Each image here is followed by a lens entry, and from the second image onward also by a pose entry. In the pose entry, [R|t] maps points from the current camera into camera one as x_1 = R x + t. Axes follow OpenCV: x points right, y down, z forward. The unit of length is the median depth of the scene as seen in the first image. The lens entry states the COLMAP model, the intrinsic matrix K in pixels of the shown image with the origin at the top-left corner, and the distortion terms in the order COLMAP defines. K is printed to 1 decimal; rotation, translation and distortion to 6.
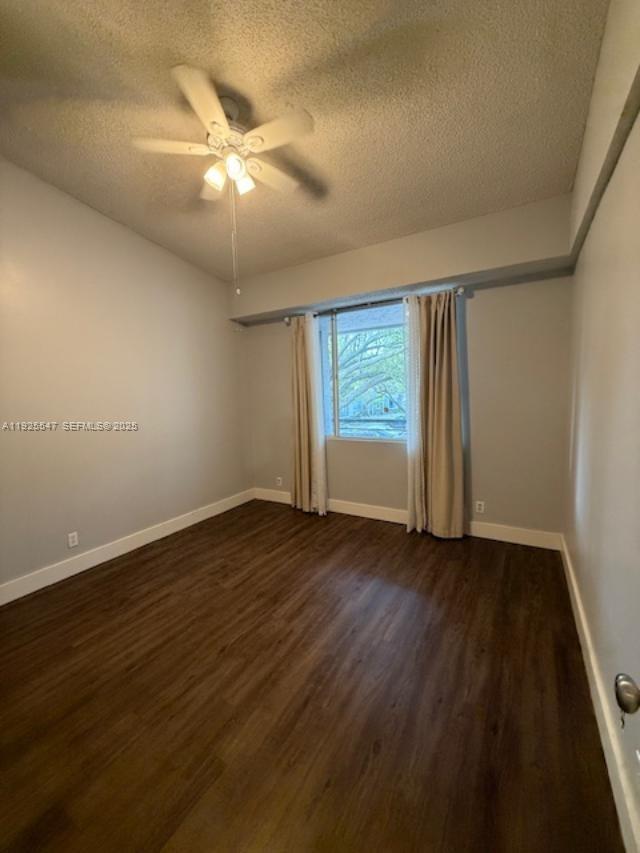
lens RADIAL K [[340.1, 0, 319.9], [0, 340.1, 423.1], [0, 0, 1]] dist [0.001100, -0.000264]
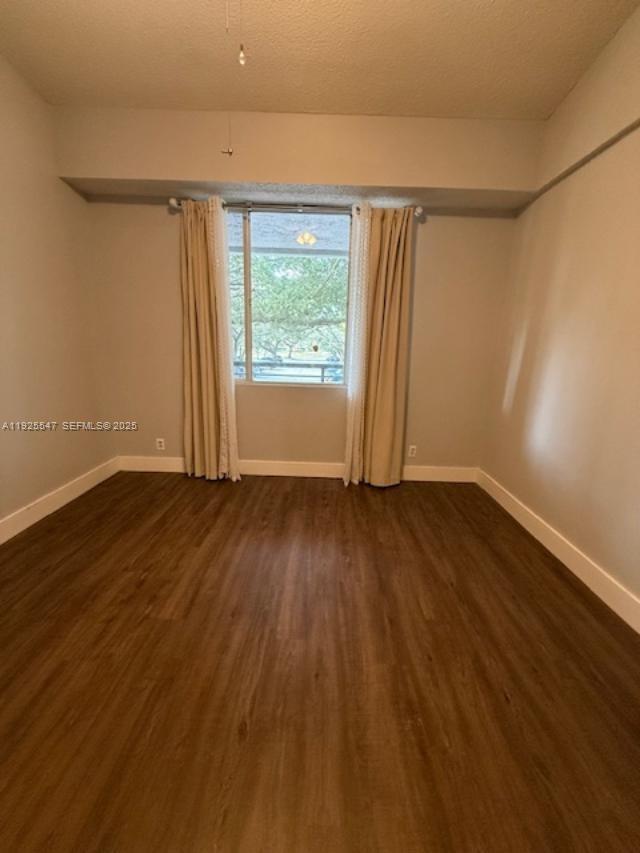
lens RADIAL K [[340.1, 0, 319.9], [0, 340.1, 423.1], [0, 0, 1]] dist [0.001100, -0.000264]
pose [[0.863473, -0.056267, 0.501247, -0.258152], [-0.014268, 0.990636, 0.135783, 0.033699], [-0.504193, -0.124397, 0.854584, 0.294553]]
